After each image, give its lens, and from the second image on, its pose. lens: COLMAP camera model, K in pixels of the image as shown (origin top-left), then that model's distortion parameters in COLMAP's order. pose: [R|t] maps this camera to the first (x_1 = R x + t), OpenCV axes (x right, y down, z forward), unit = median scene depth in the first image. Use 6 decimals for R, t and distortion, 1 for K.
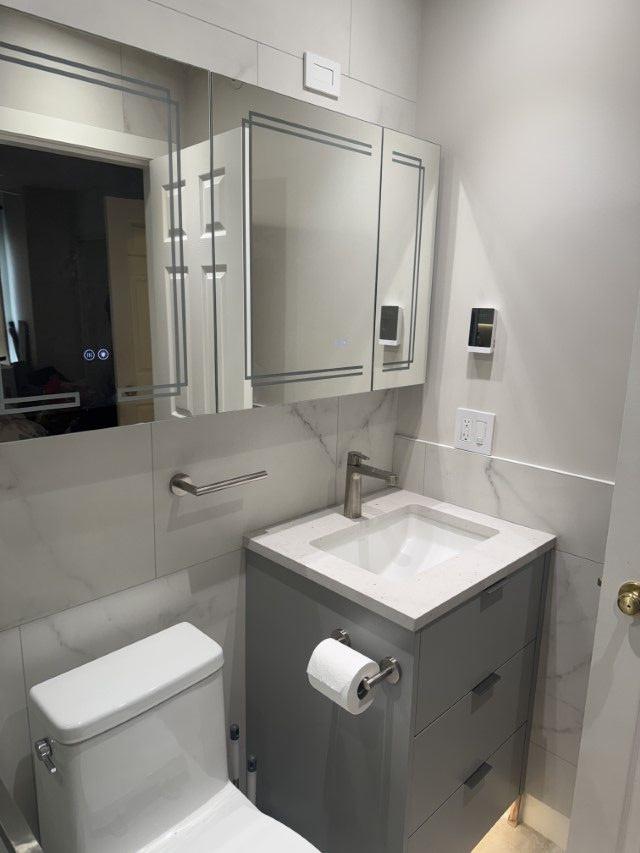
lens RADIAL K [[593.4, 0, 320.0], [0, 593.4, 426.5], [0, 0, 1]] dist [0.105817, -0.188316]
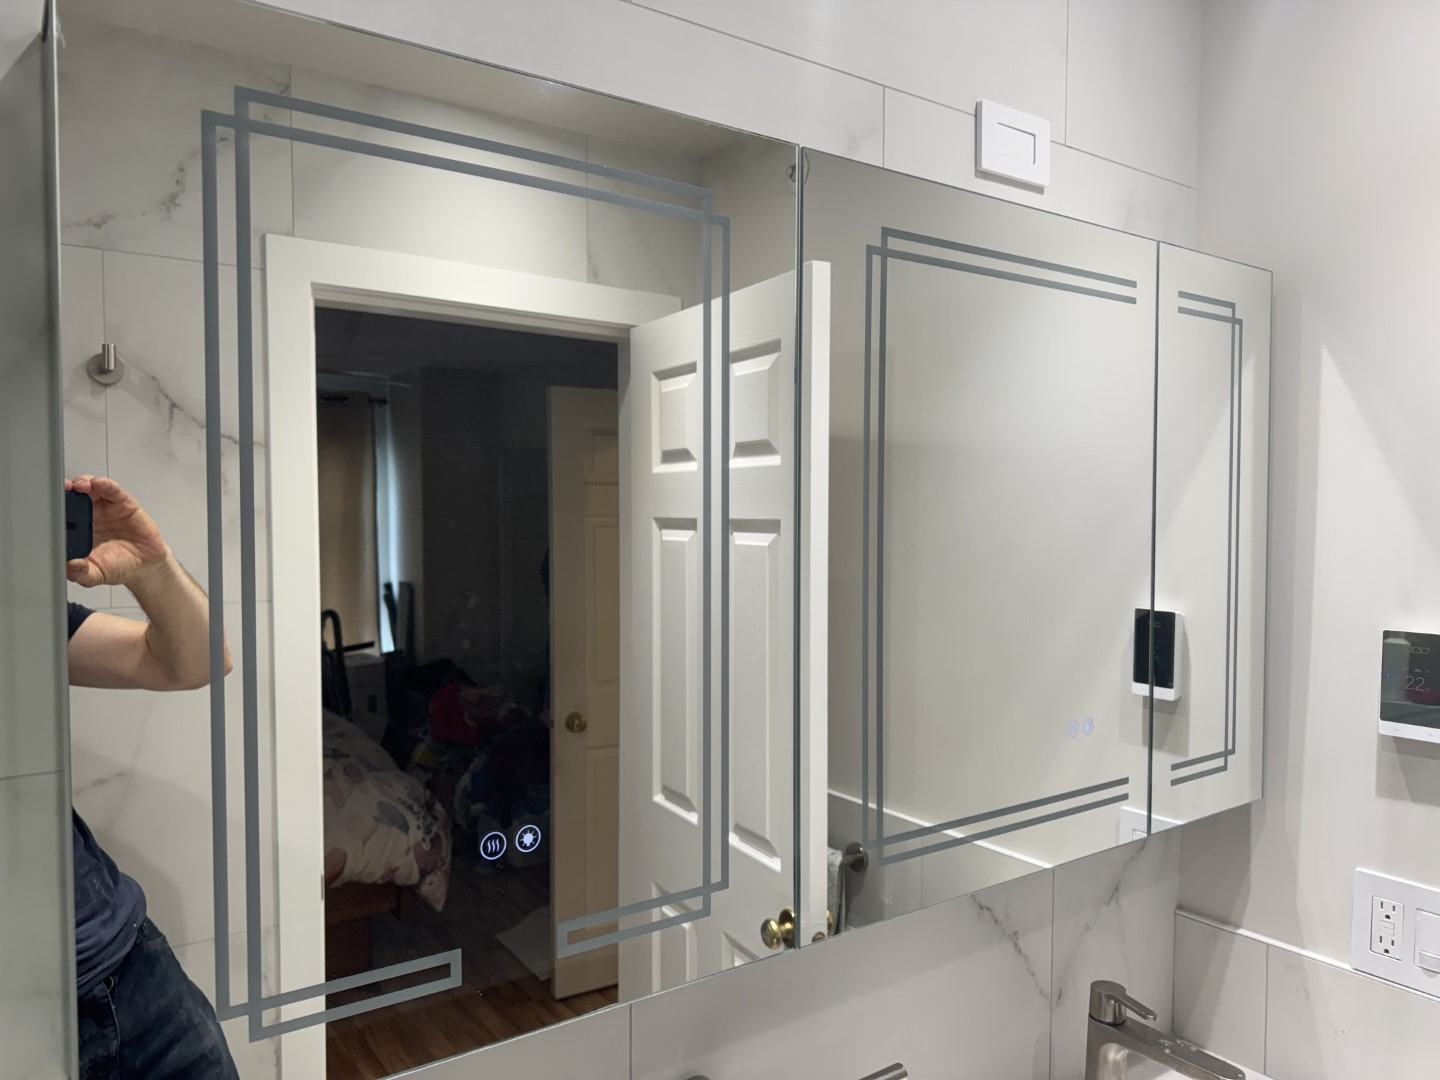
lens RADIAL K [[1028.4, 0, 712.7], [0, 1028.4, 541.9], [0, 0, 1]] dist [0.013237, -0.024988]
pose [[0.985407, -0.013780, -0.169658, -0.080989], [-0.017771, 0.982942, -0.183056, -0.117251], [0.169286, 0.183399, 0.968353, 0.216557]]
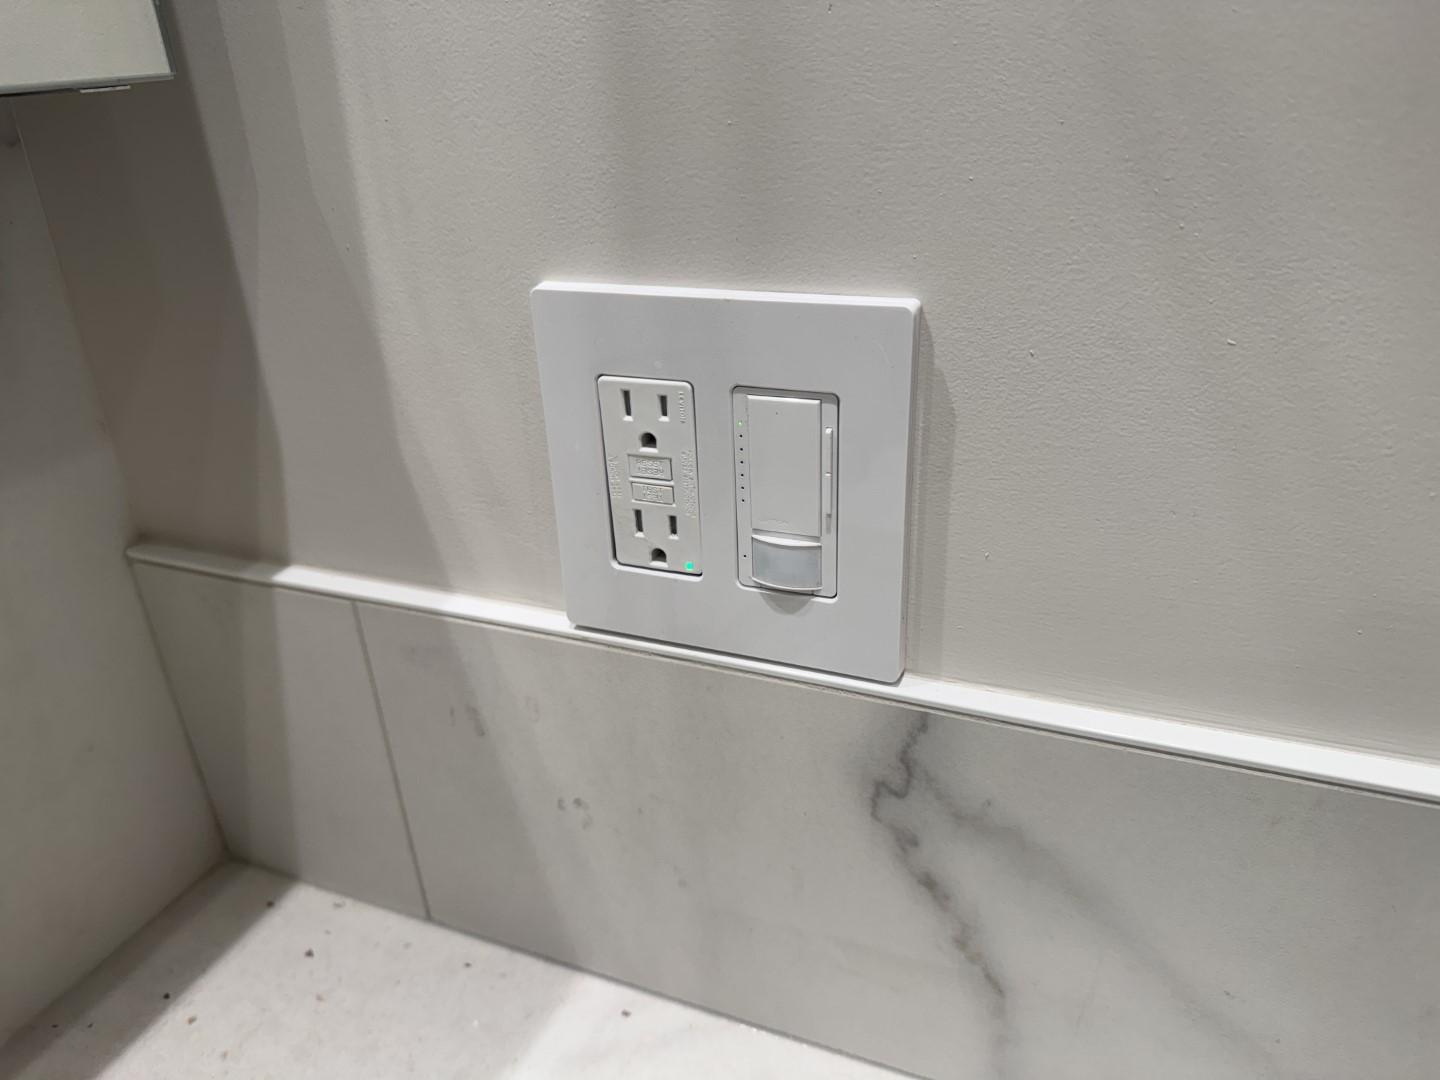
lens RADIAL K [[1034.9, 0, 720.0], [0, 1034.9, 540.0], [0, 0, 1]] dist [0.073720, -0.139872]
pose [[0.922443, -0.232681, 0.308152, 0.201206], [0.155910, 0.954542, 0.254049, -0.030503], [-0.353257, -0.186302, 0.916789, 0.841707]]
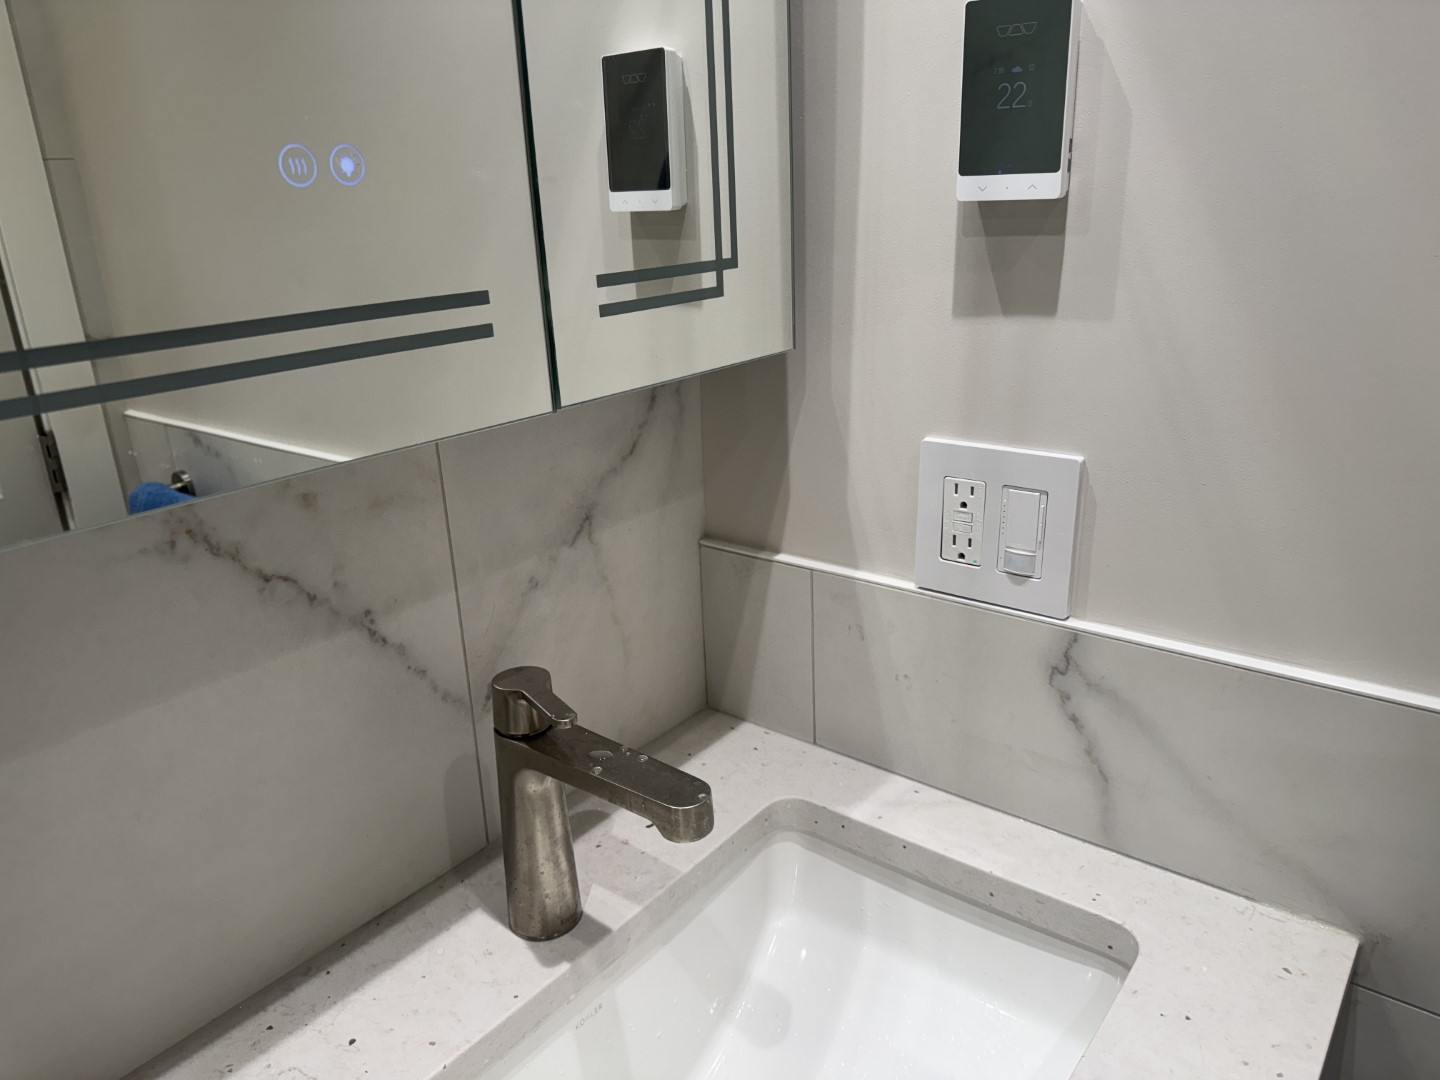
lens RADIAL K [[1024.8, 0, 720.0], [0, 1024.8, 540.0], [0, 0, 1]] dist [0.156628, -0.242921]
pose [[0.991182, -0.096146, 0.091187, 0.102126], [0.085354, 0.989615, 0.115661, -0.048221], [-0.101361, -0.106858, 0.989094, 0.582506]]
